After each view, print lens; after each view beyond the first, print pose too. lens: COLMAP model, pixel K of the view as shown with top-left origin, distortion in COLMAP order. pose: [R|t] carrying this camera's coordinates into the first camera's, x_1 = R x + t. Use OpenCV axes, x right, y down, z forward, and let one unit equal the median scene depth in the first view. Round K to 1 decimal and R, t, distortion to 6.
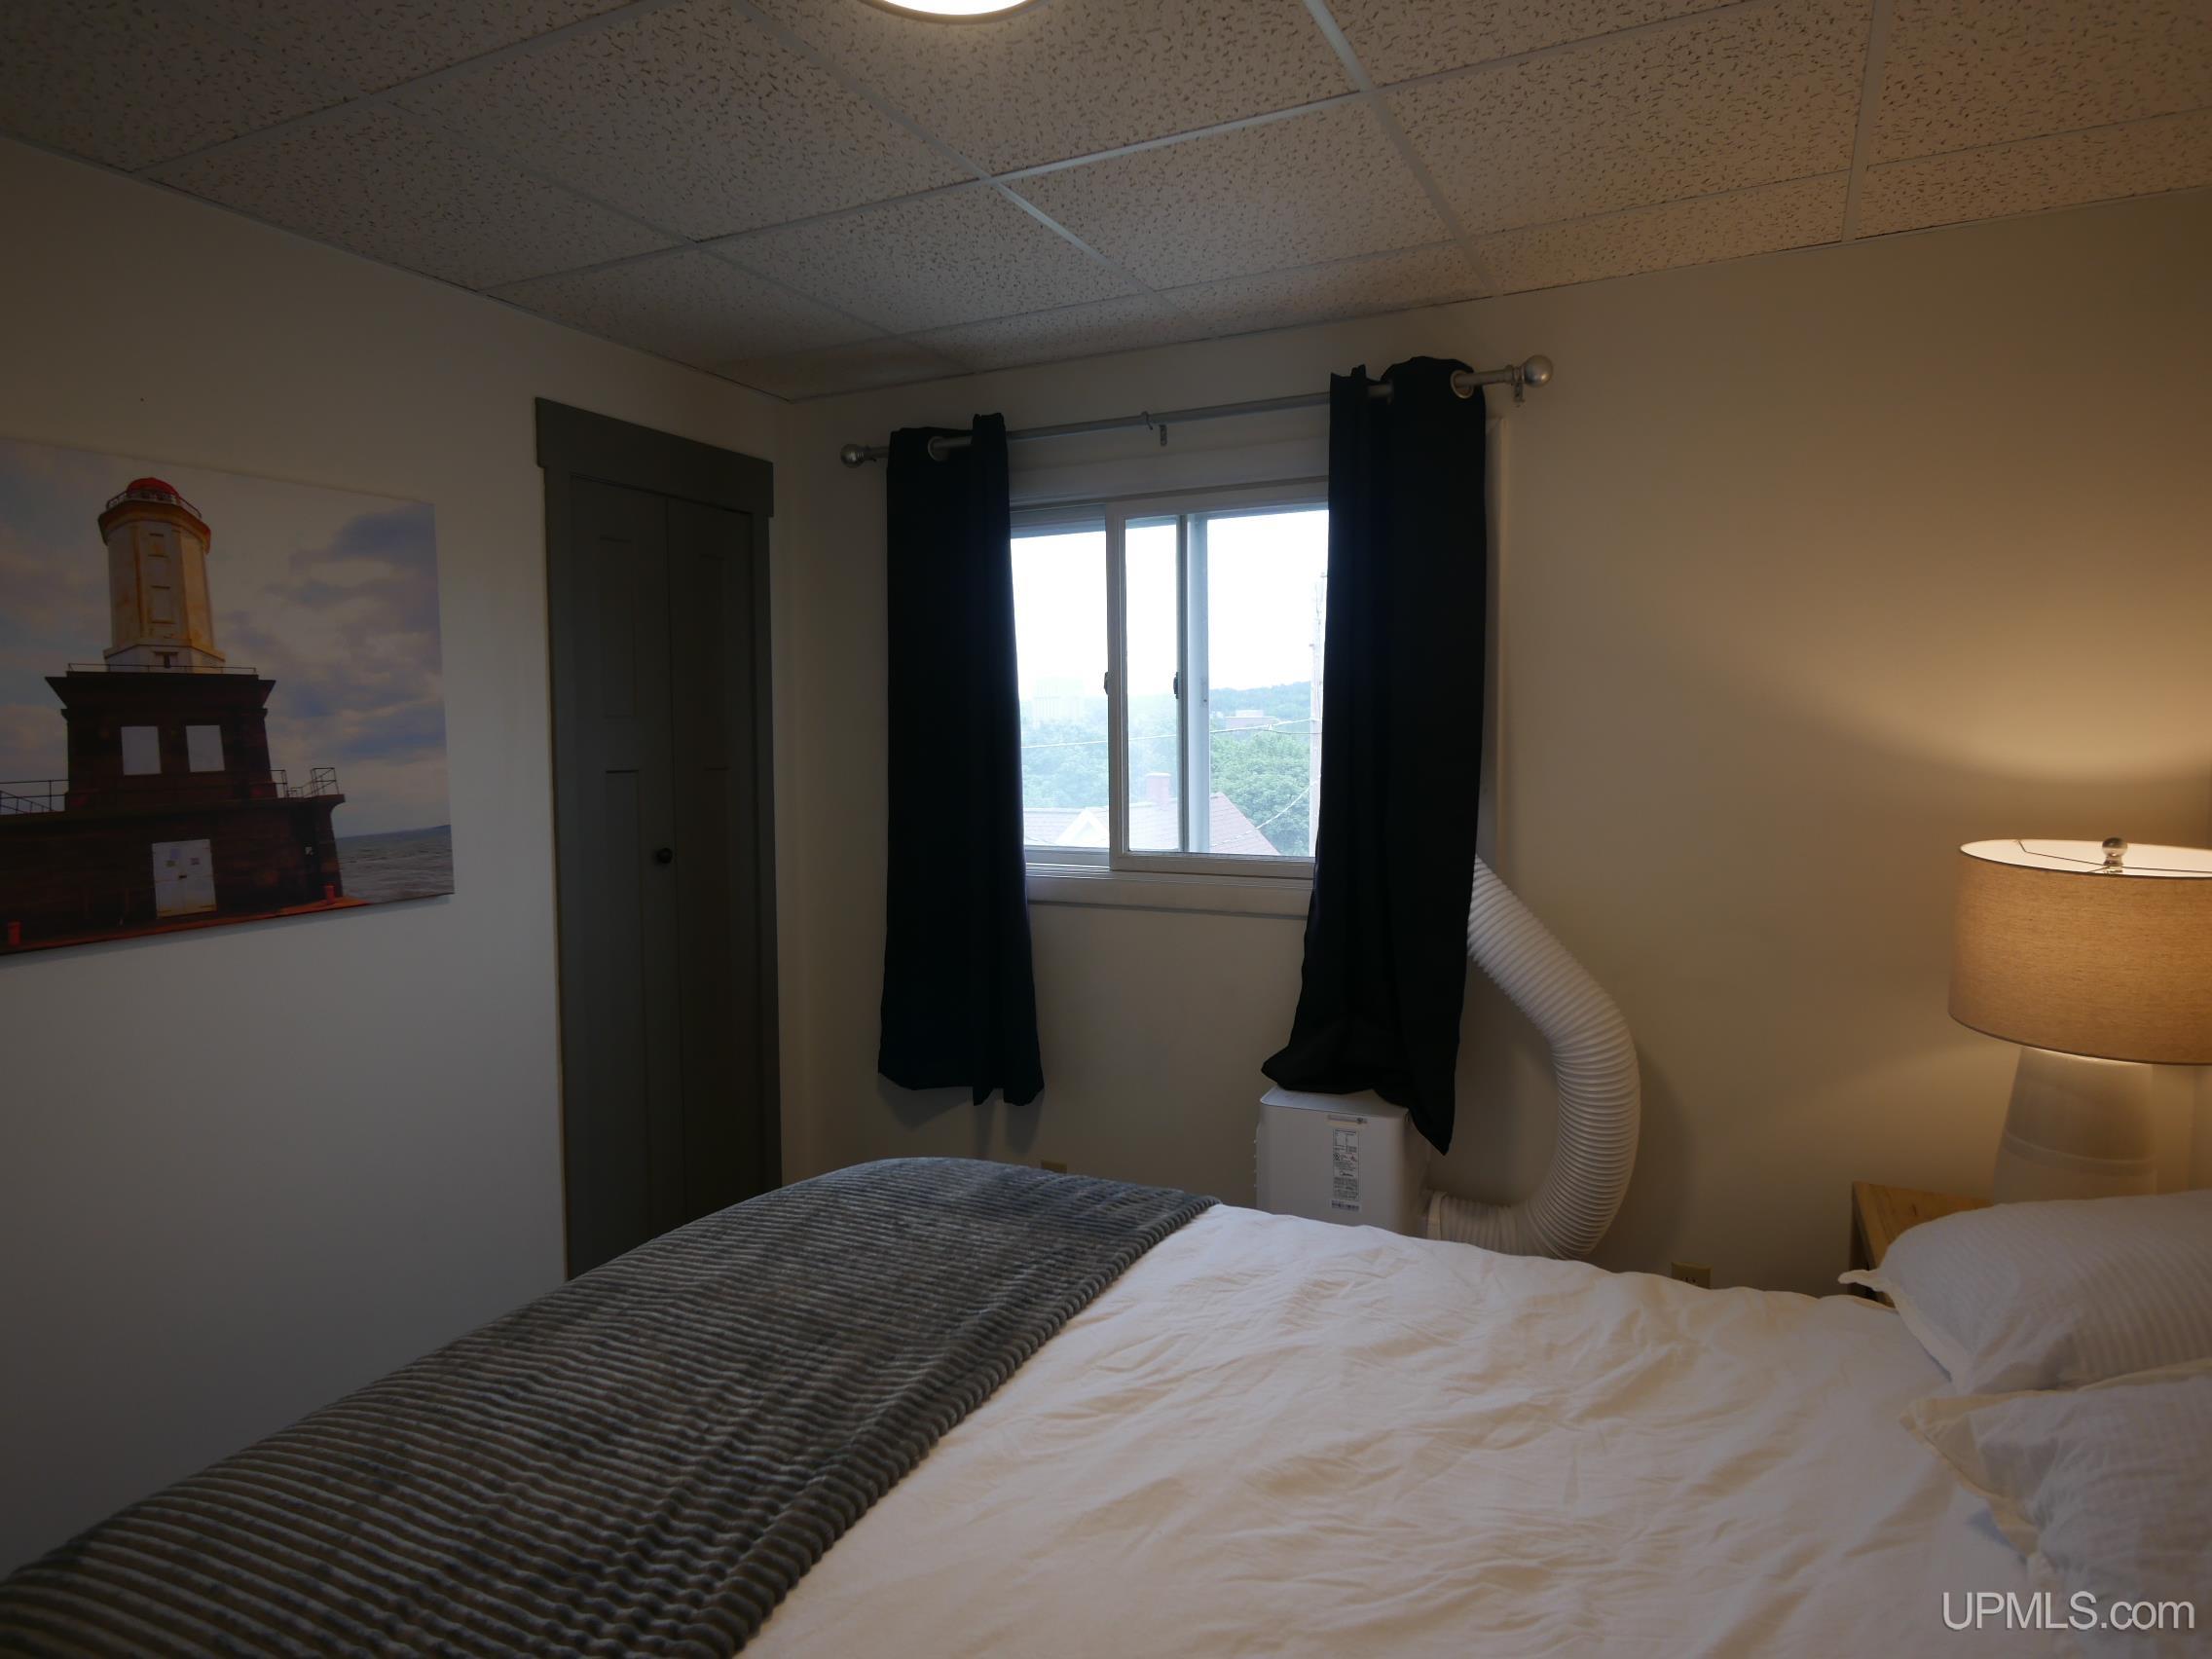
lens RADIAL K [[1308.8, 0, 1106.0], [0, 1308.8, 829.5], [0, 0, 1]] dist [-0.015820, -0.002259]
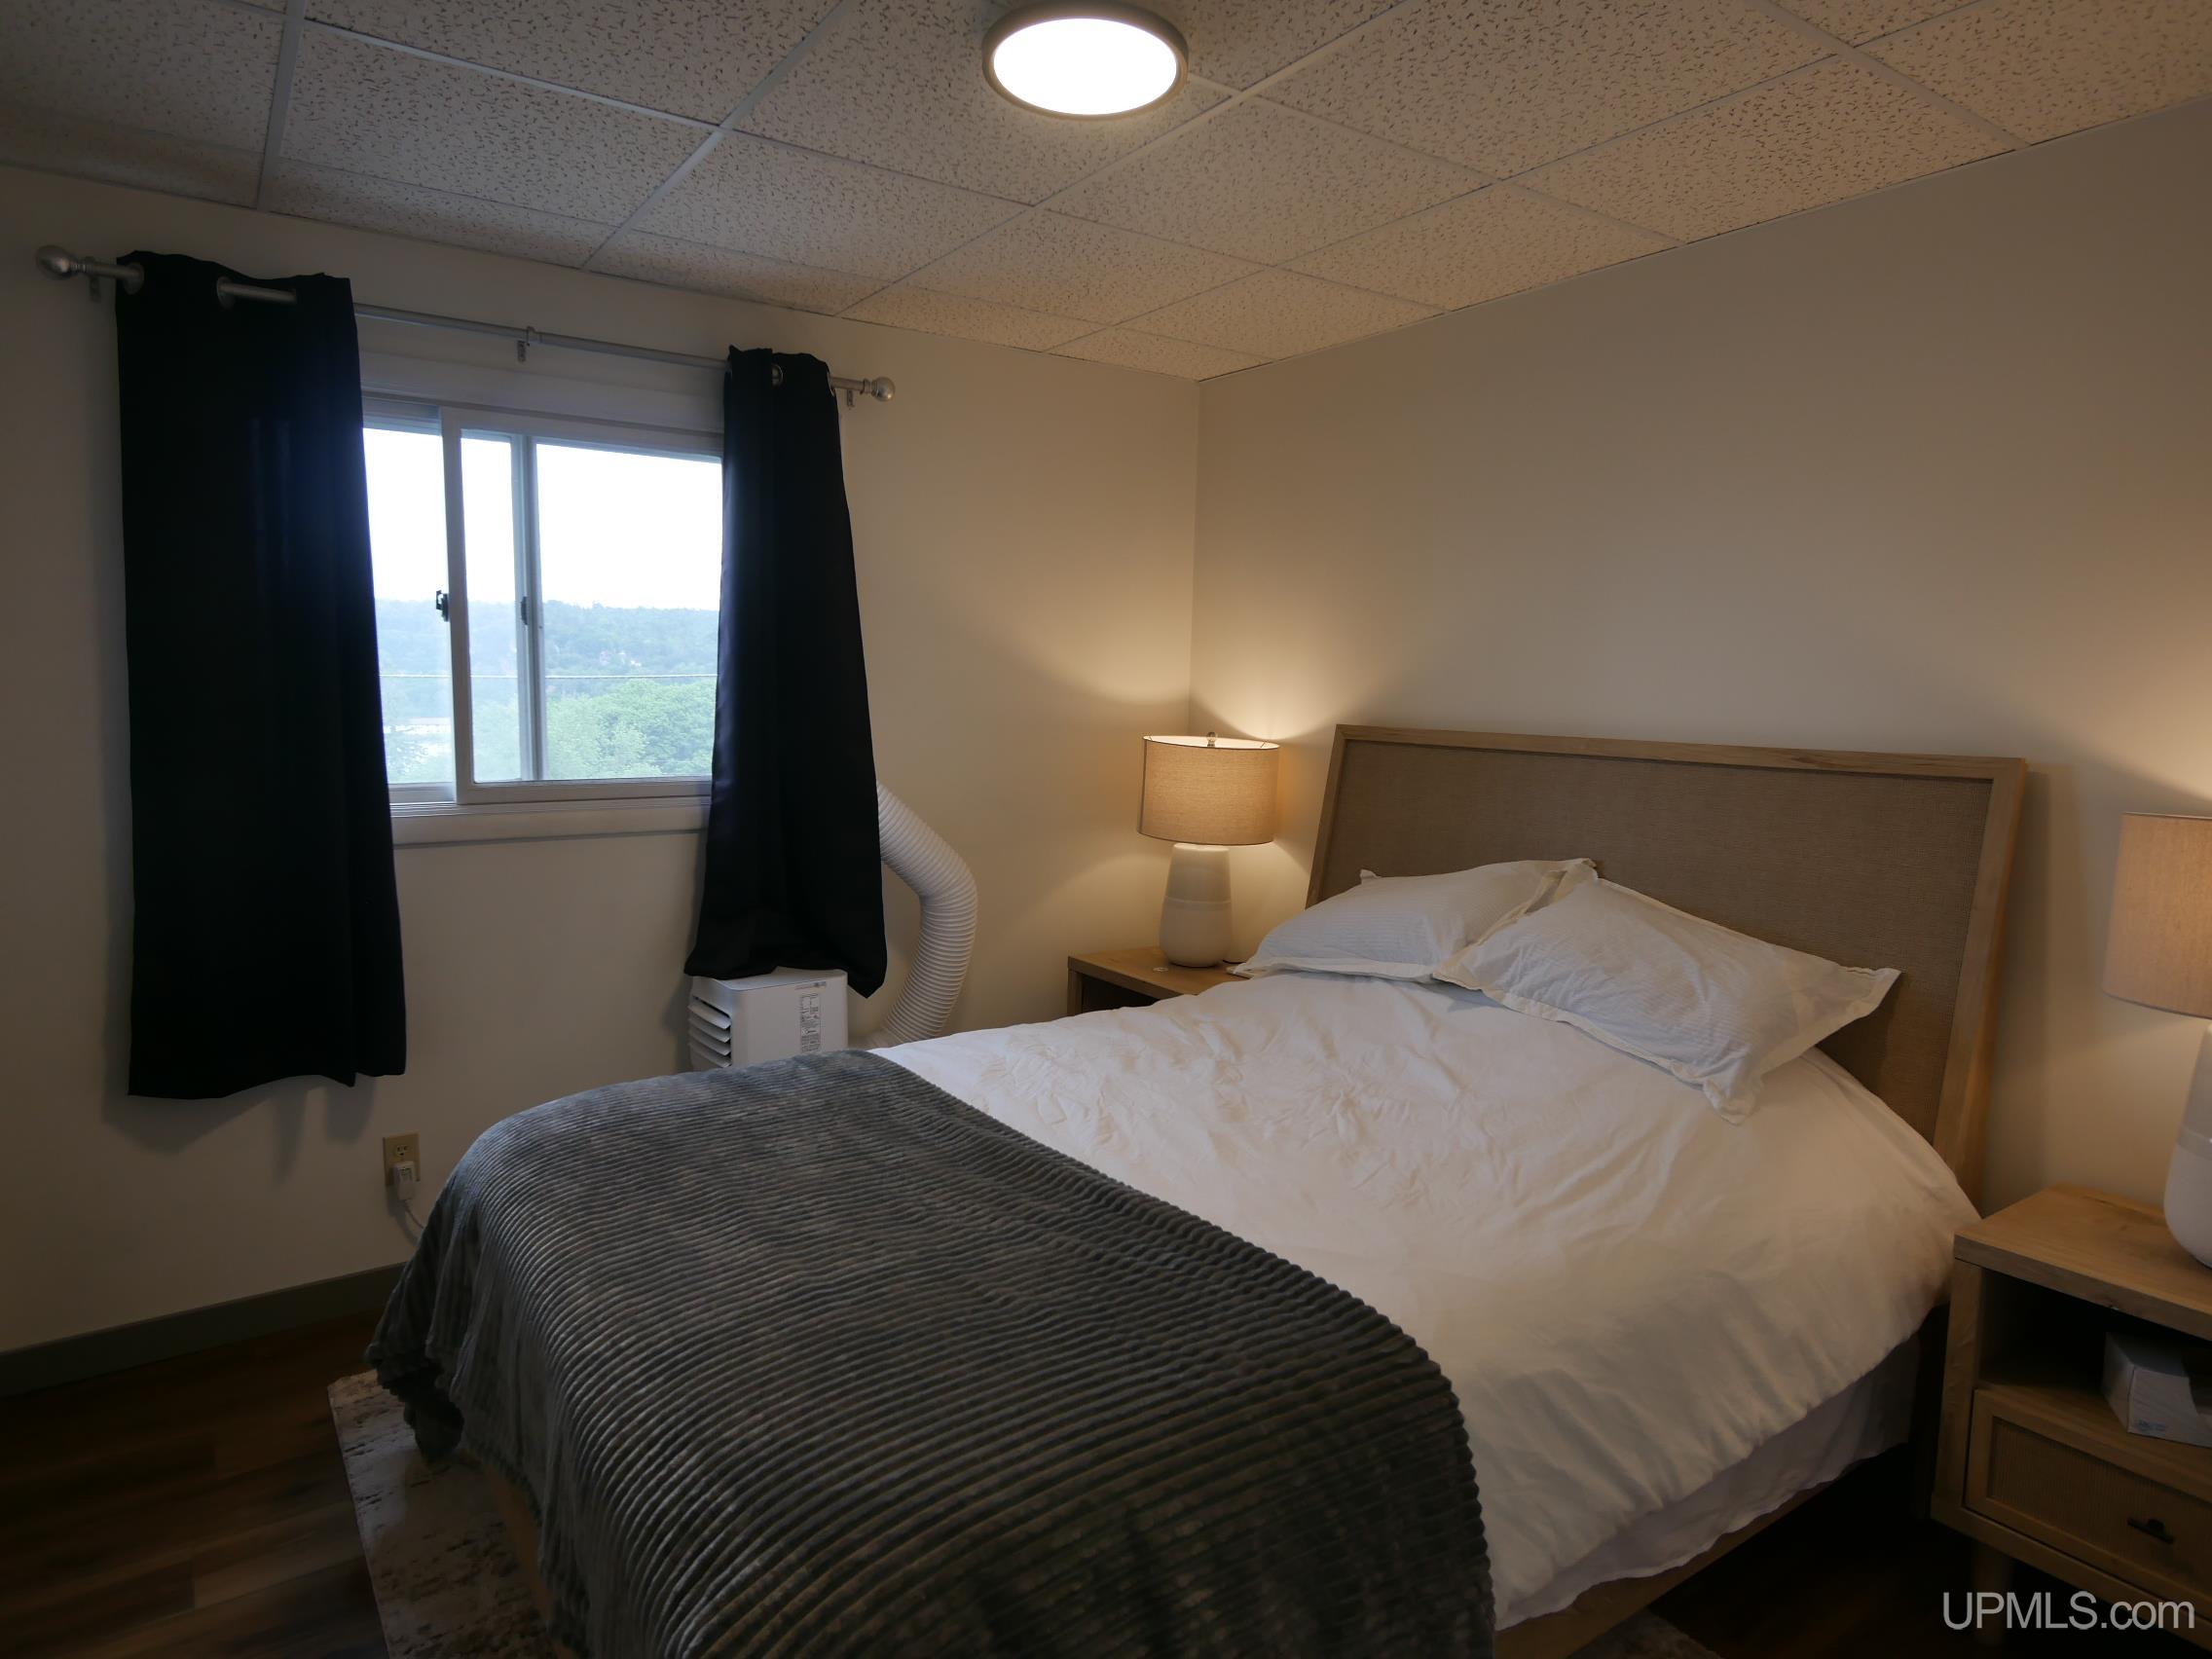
lens RADIAL K [[1308.8, 0, 1106.0], [0, 1308.8, 829.5], [0, 0, 1]] dist [-0.015820, -0.002259]
pose [[0.467553, -0.081271, 0.880221, -0.630290], [0.045841, 0.996654, 0.067672, 0.007433], [-0.882776, 0.008710, 0.469714, 0.162725]]
